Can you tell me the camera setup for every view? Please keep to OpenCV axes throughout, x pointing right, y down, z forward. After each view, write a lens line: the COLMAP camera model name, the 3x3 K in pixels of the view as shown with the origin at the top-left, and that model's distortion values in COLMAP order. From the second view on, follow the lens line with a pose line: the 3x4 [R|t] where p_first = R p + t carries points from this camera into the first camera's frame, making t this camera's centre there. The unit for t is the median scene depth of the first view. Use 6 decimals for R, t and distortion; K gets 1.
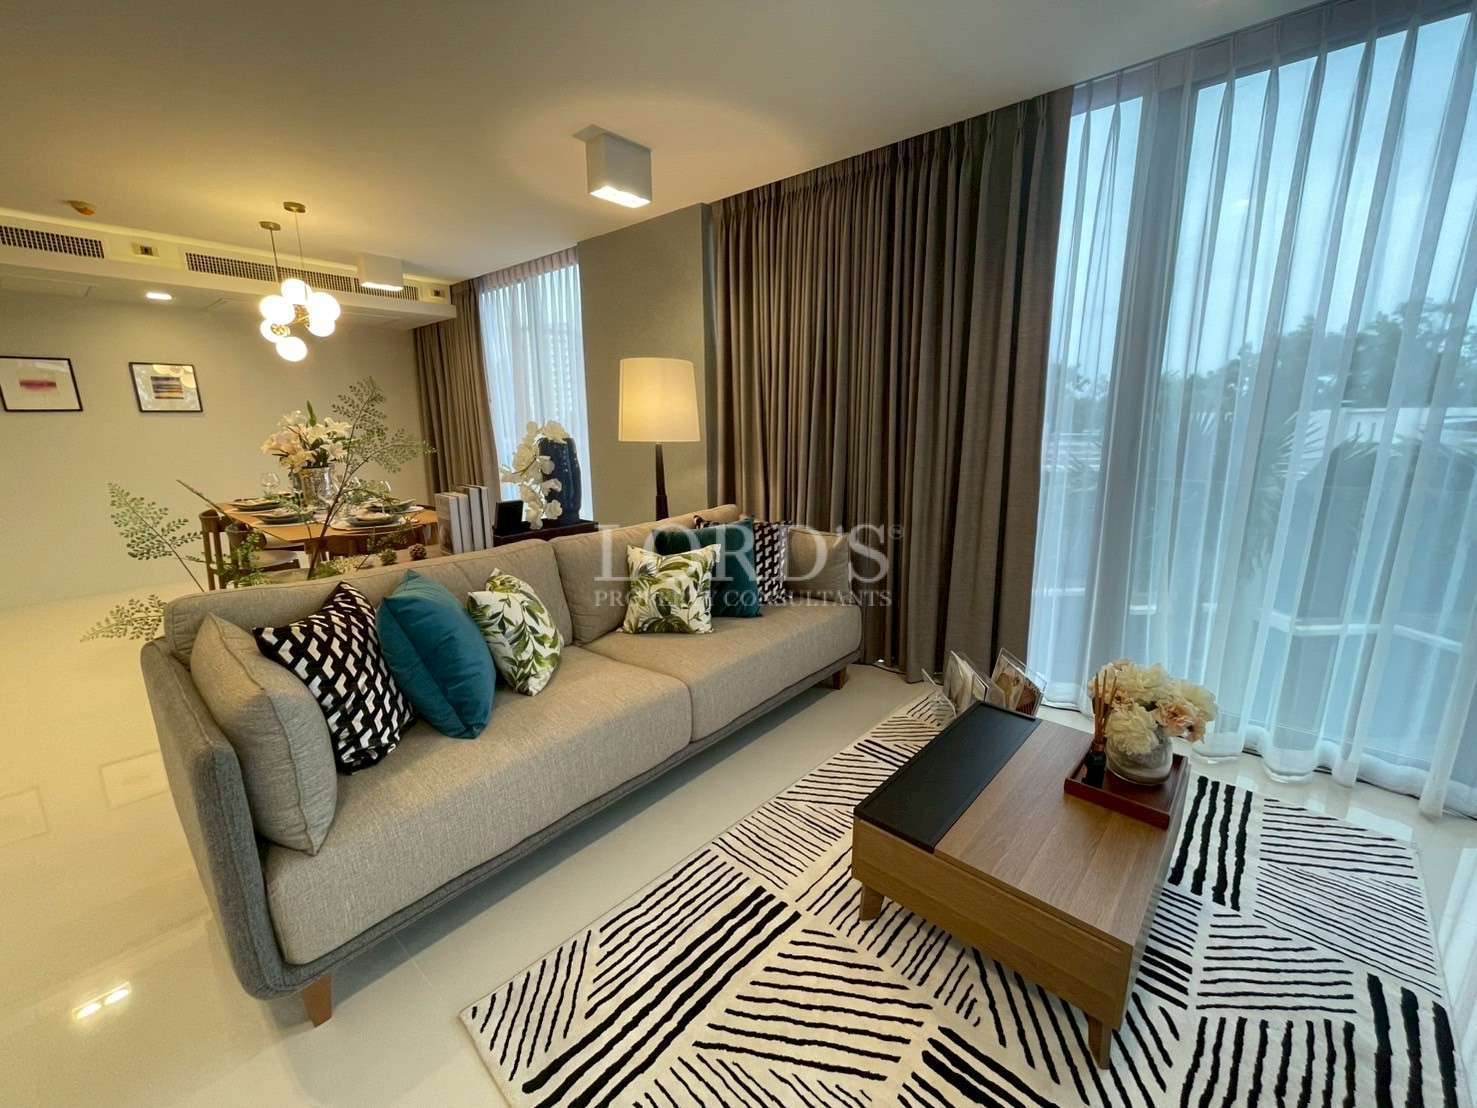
lens RADIAL K [[595.8, 0, 741.5], [0, 595.8, 551.8], [0, 0, 1]] dist [-0.000900, -0.000131]
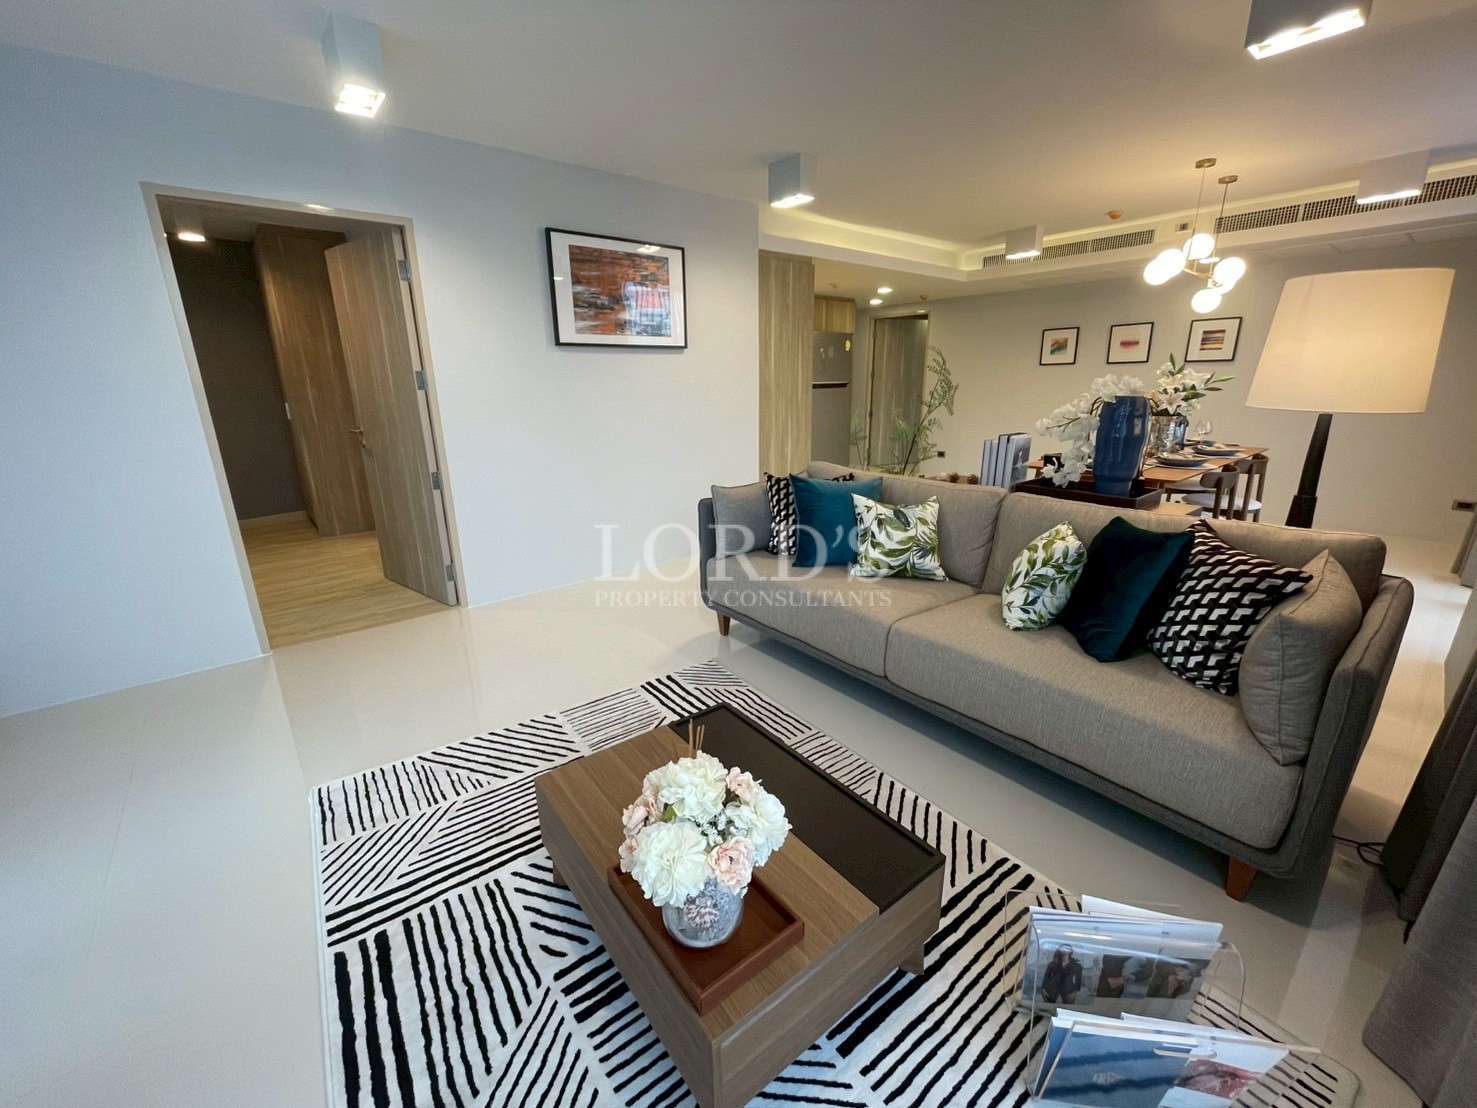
lens RADIAL K [[596.8, 0, 740.7], [0, 596.8, 550.9], [0, 0, 1]] dist [-0.003865, 0.000875]
pose [[-0.176329, 0.286299, -0.941775, 1.011608], [-0.197848, 0.926932, 0.318830, -0.212622], [0.964243, 0.242547, -0.106801, 0.868934]]
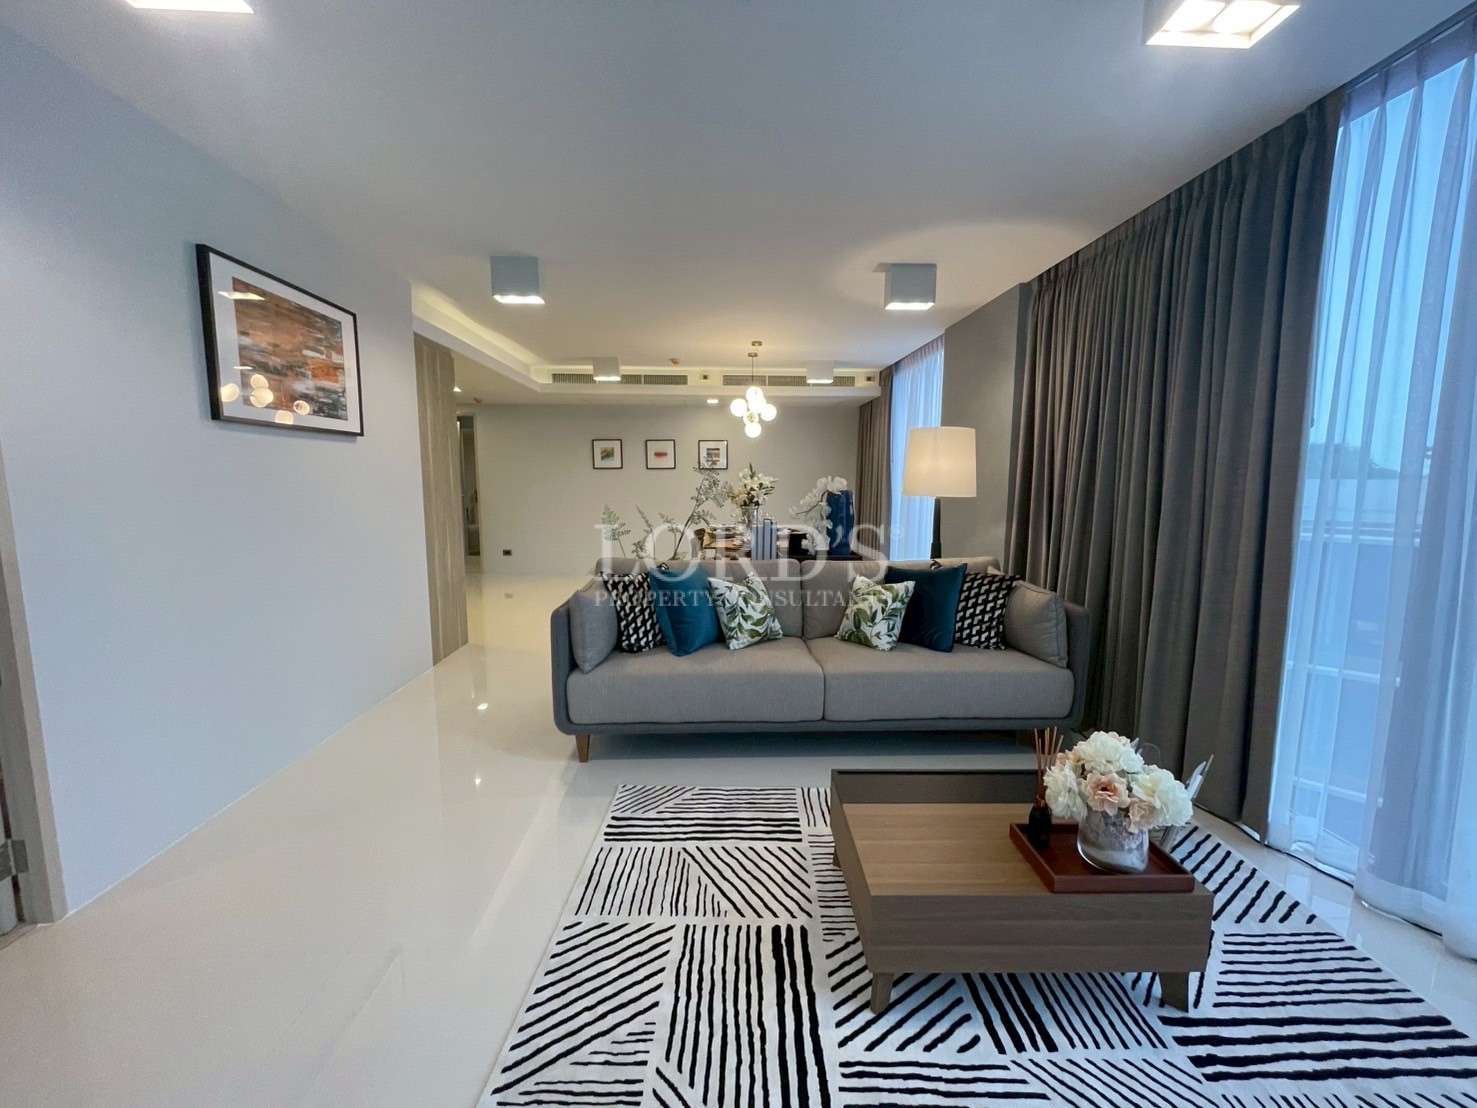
lens RADIAL K [[596.8, 0, 740.7], [0, 596.8, 550.9], [0, 0, 1]] dist [-0.003865, 0.000875]
pose [[0.680752, 0.101081, -0.725506, 0.766191], [-0.167397, 0.985692, -0.019740, 0.010994], [0.713130, 0.134886, 0.687932, -0.093350]]
